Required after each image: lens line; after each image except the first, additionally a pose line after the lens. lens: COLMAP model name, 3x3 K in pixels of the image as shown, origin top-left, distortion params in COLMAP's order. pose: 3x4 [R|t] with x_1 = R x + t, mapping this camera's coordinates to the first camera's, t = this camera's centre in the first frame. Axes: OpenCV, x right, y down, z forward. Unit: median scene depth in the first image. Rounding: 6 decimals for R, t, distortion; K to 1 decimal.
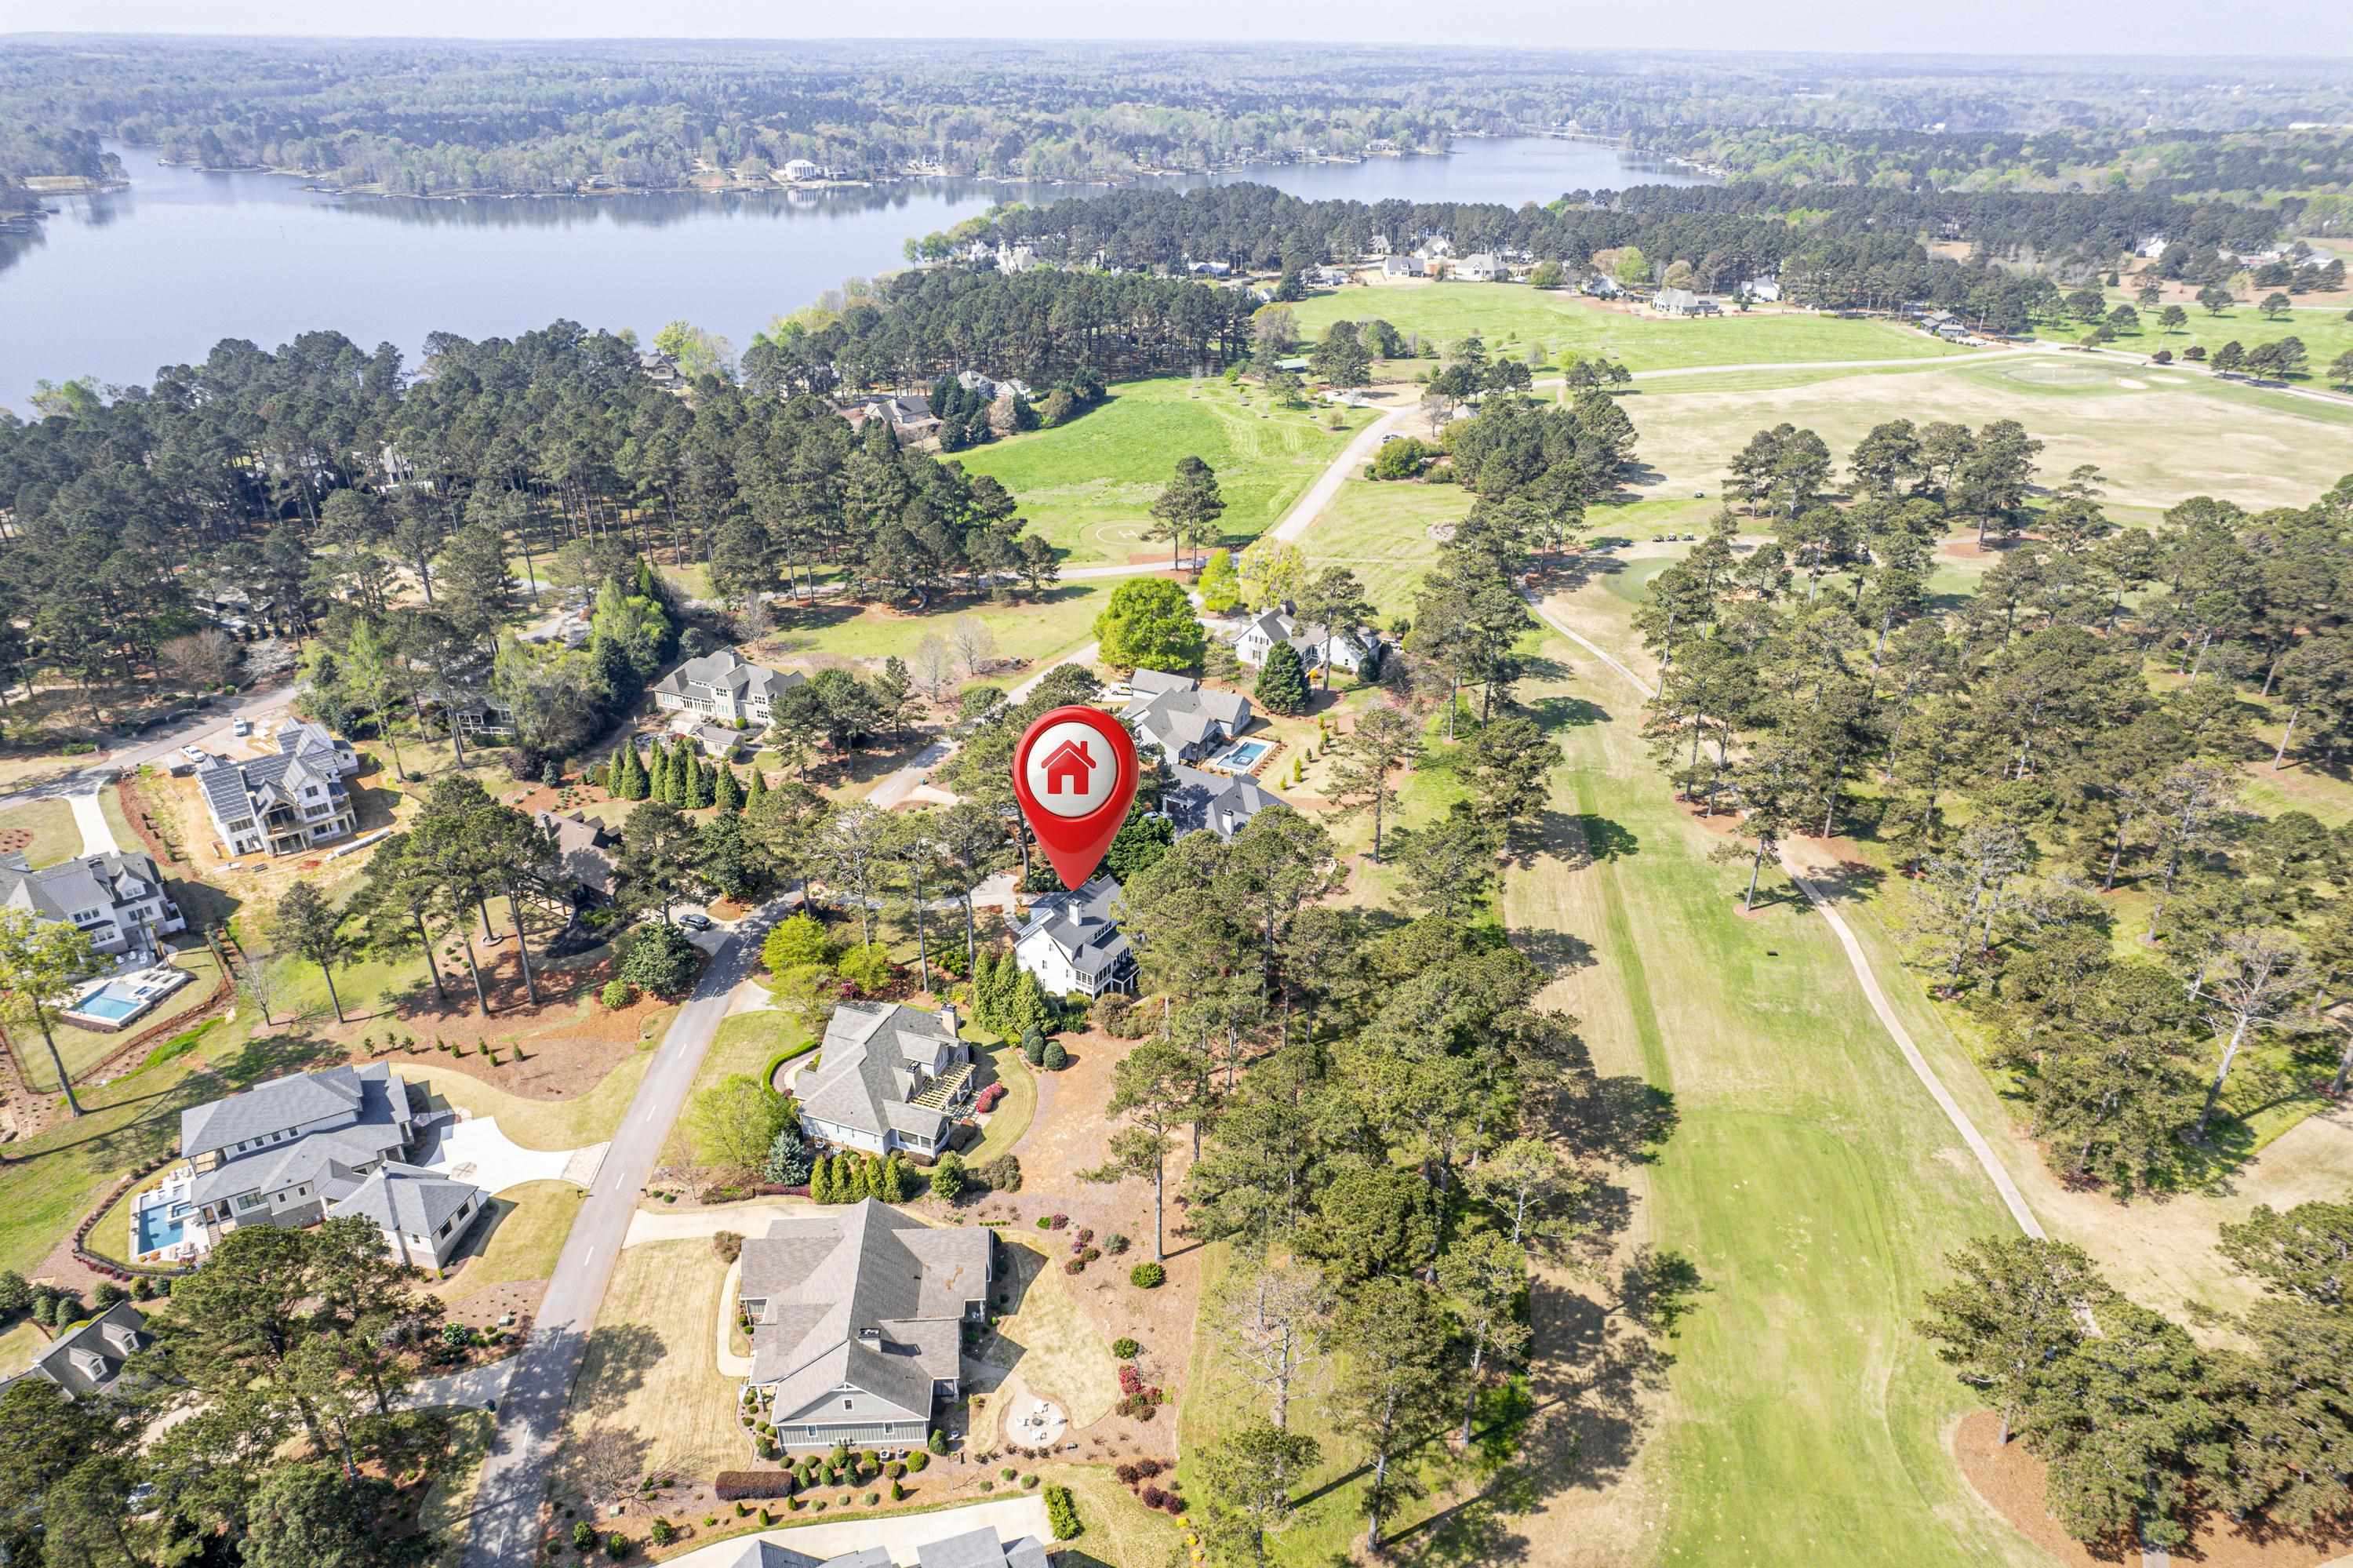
lens RADIAL K [[1528.2, 0, 1175.5], [0, 1528.2, 750.5], [0, 0, 1]] dist [-0.074188, 0.070403]
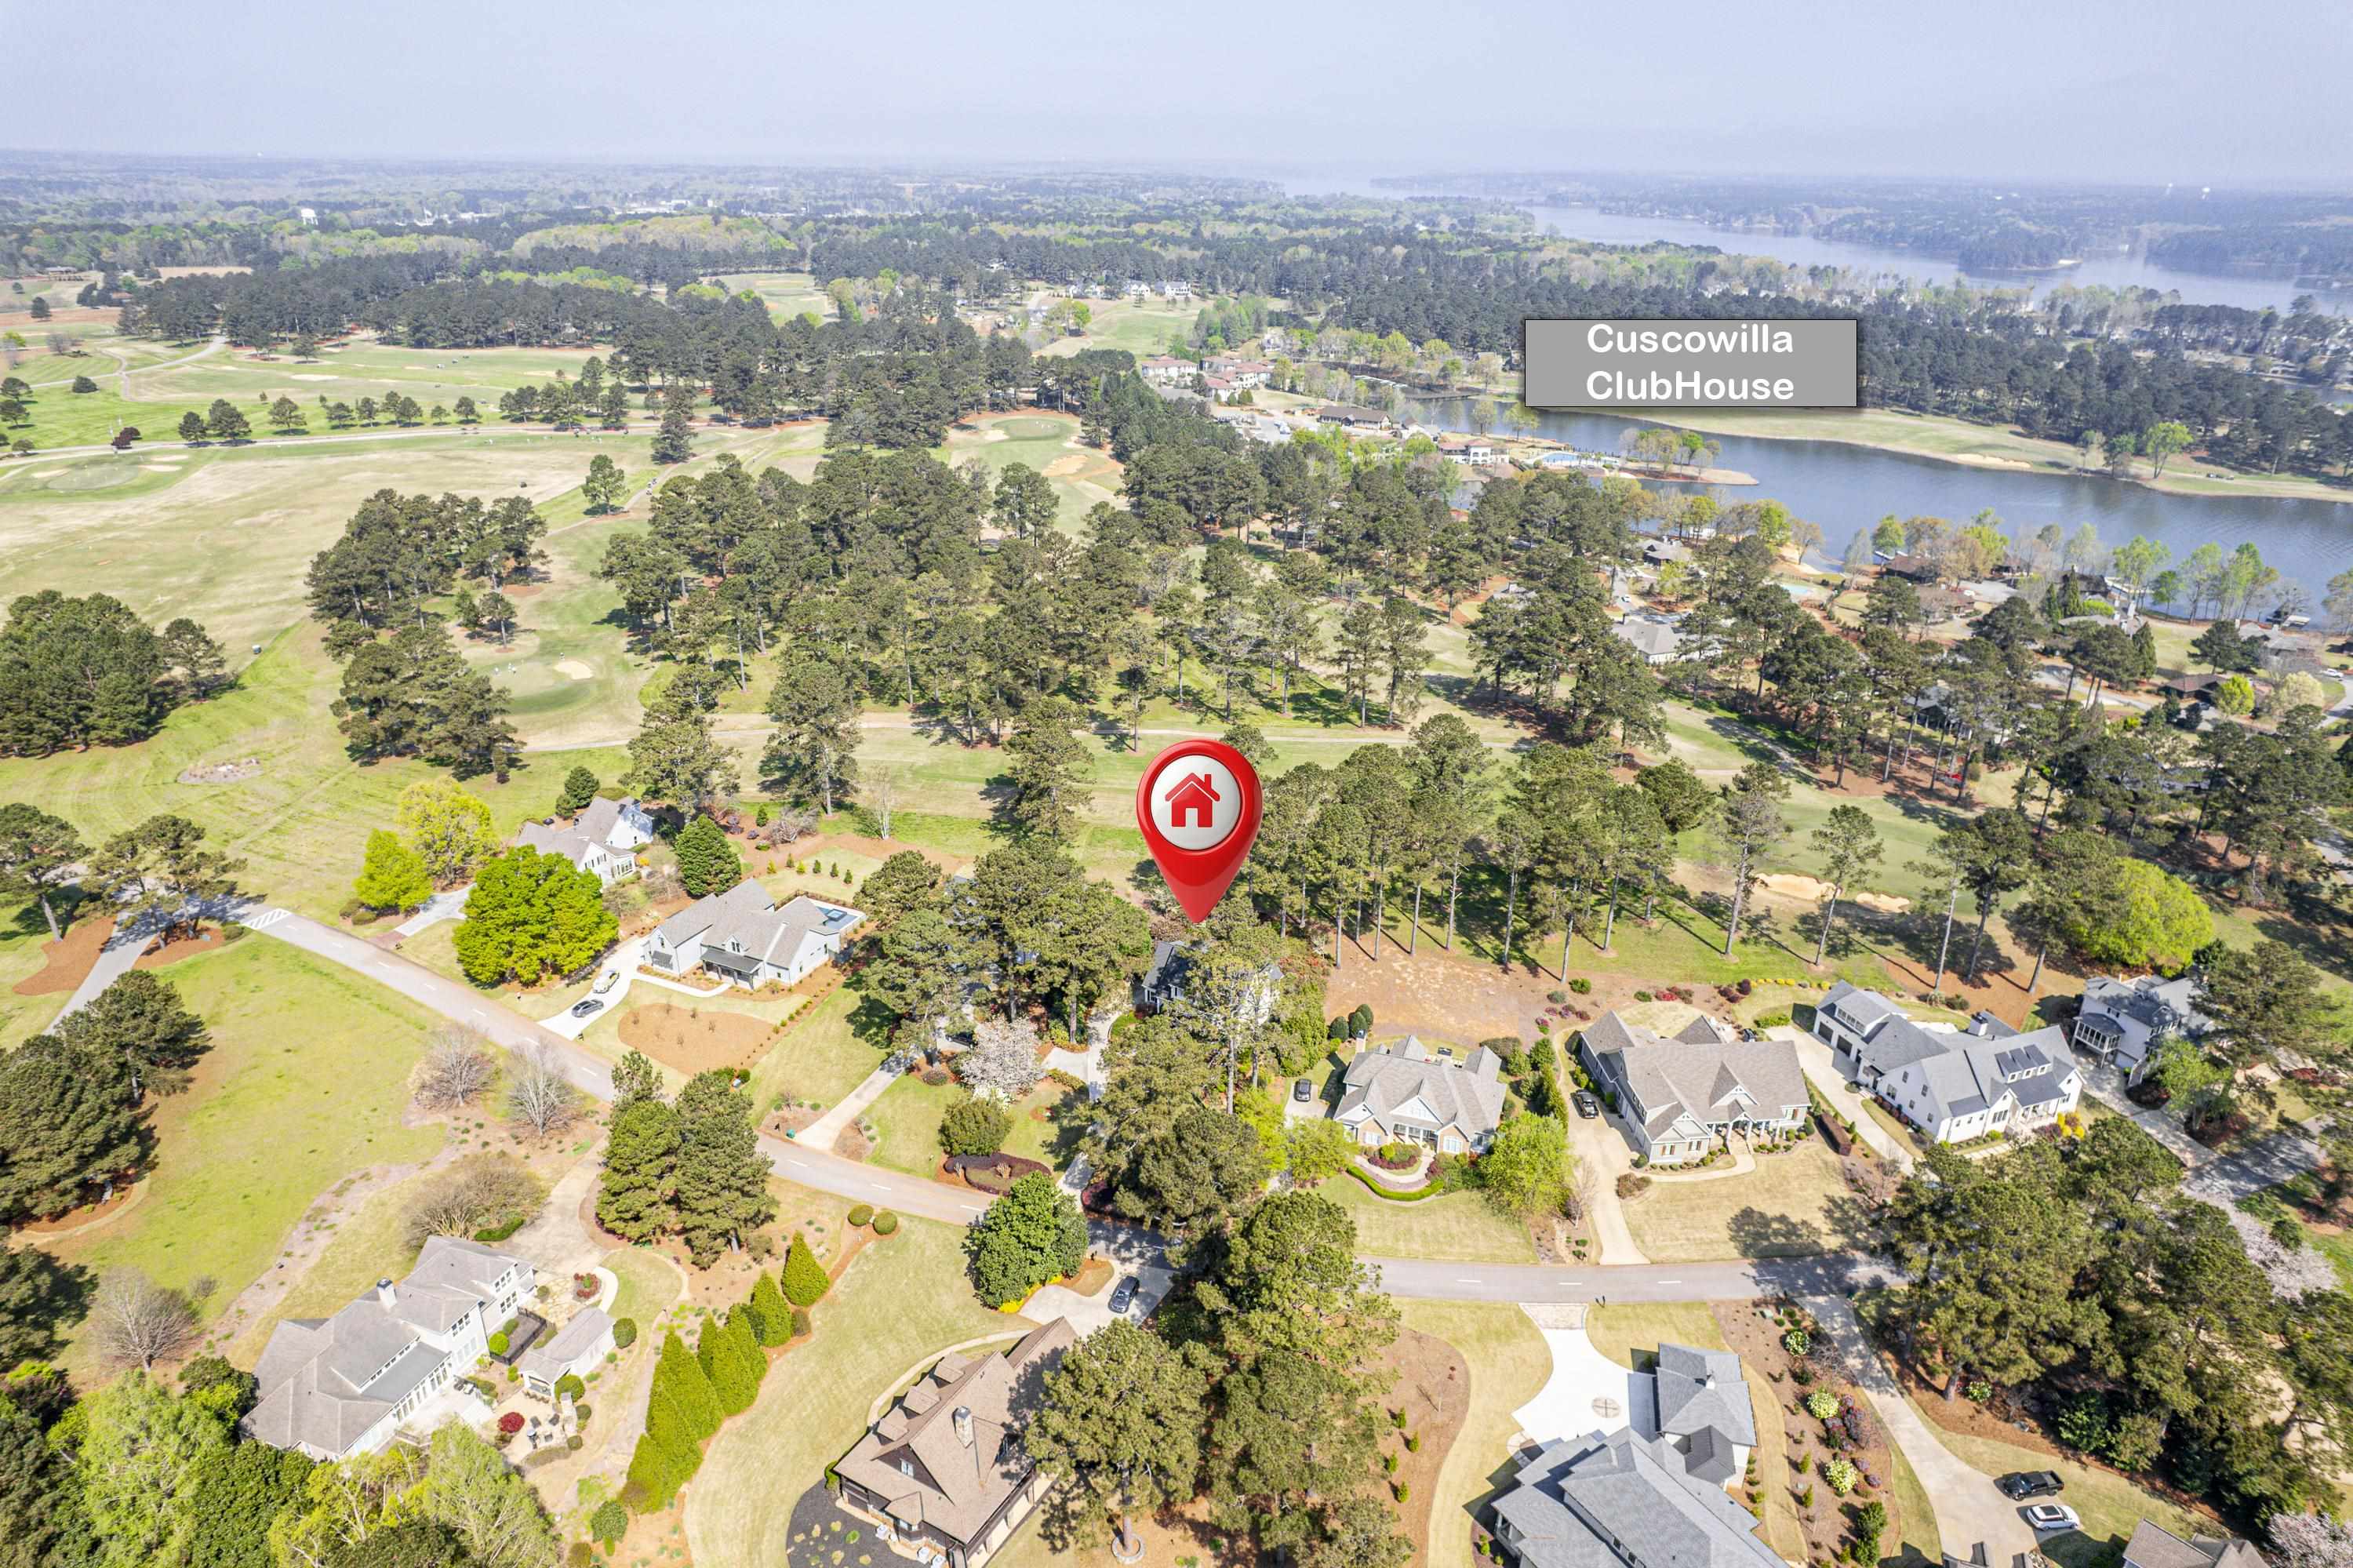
lens RADIAL K [[1528.2, 0, 1175.5], [0, 1528.2, 750.5], [0, 0, 1]] dist [-0.074188, 0.070403]
pose [[-0.018628, -0.376071, 0.926404, -1.181507], [0.419932, 0.837935, 0.348602, -0.475177], [-0.907365, 0.395520, 0.142315, 0.981224]]
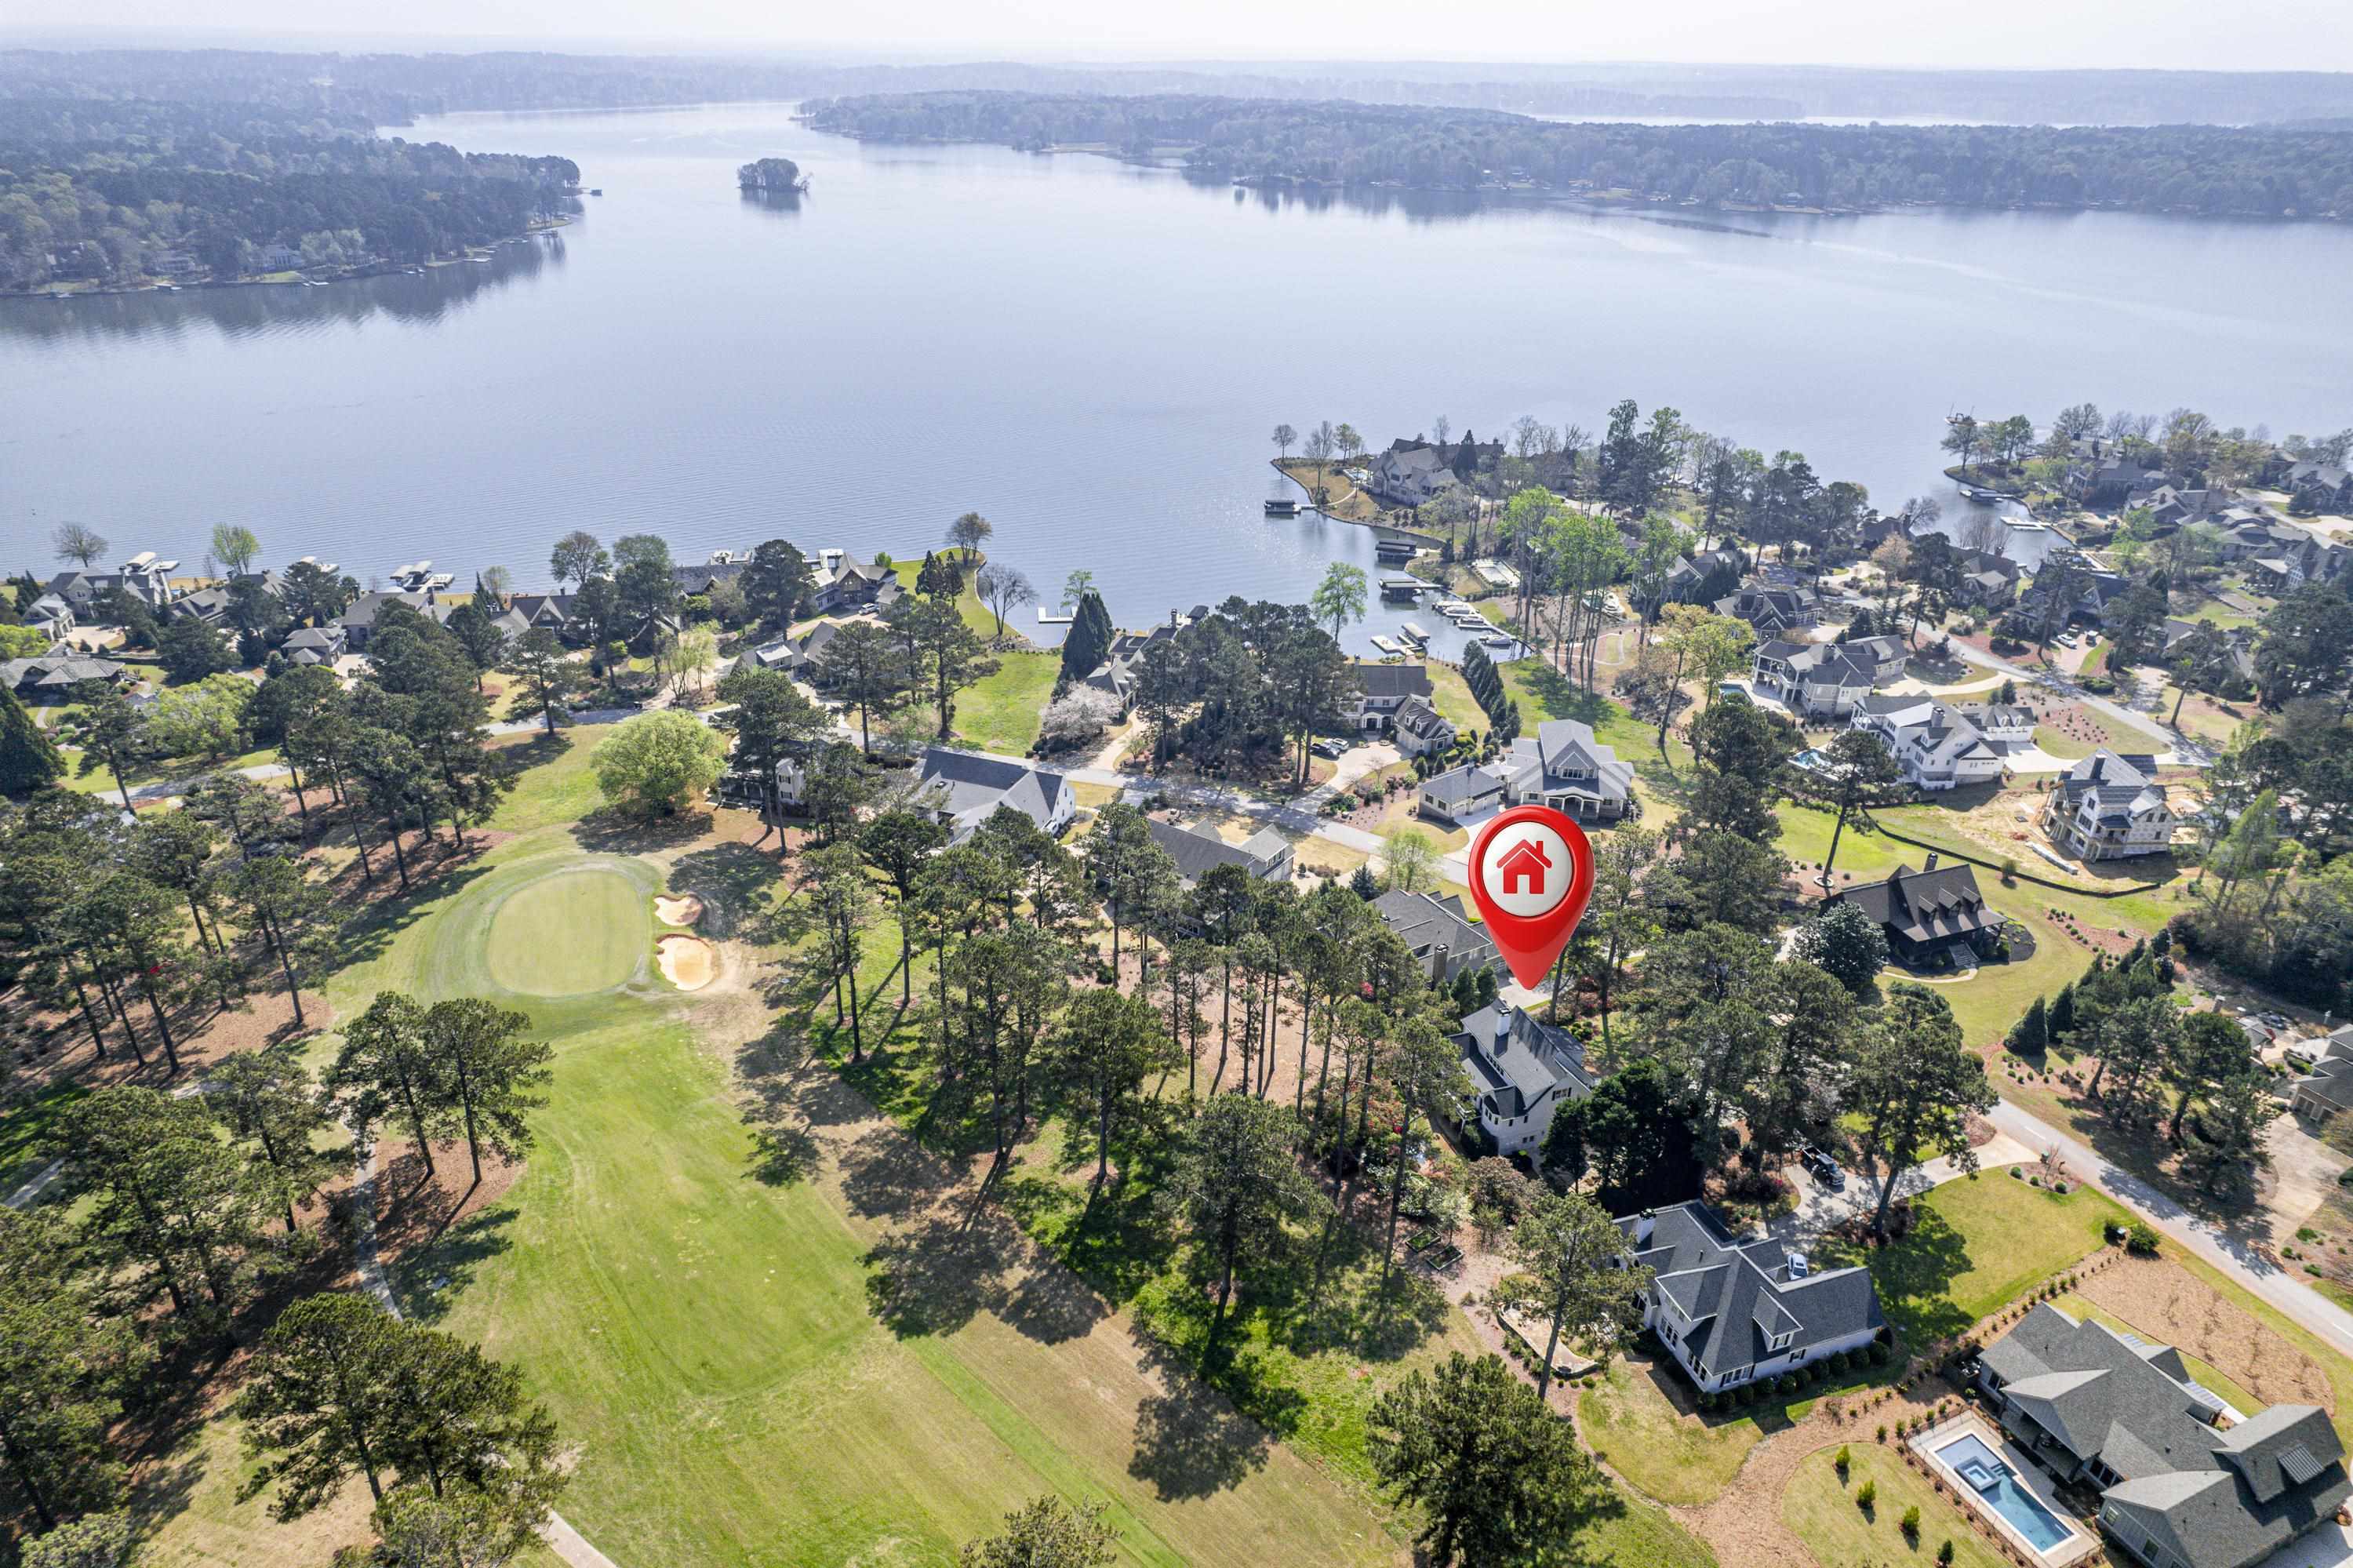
lens RADIAL K [[1504.5, 0, 1199.6], [0, 1504.5, 774.7], [0, 0, 1]] dist [-0.078418, 0.071456]
pose [[-0.616772, 0.326954, -0.716026, 0.748705], [-0.368758, 0.683638, 0.629807, -0.575091], [0.695420, 0.652488, -0.301082, 1.236575]]
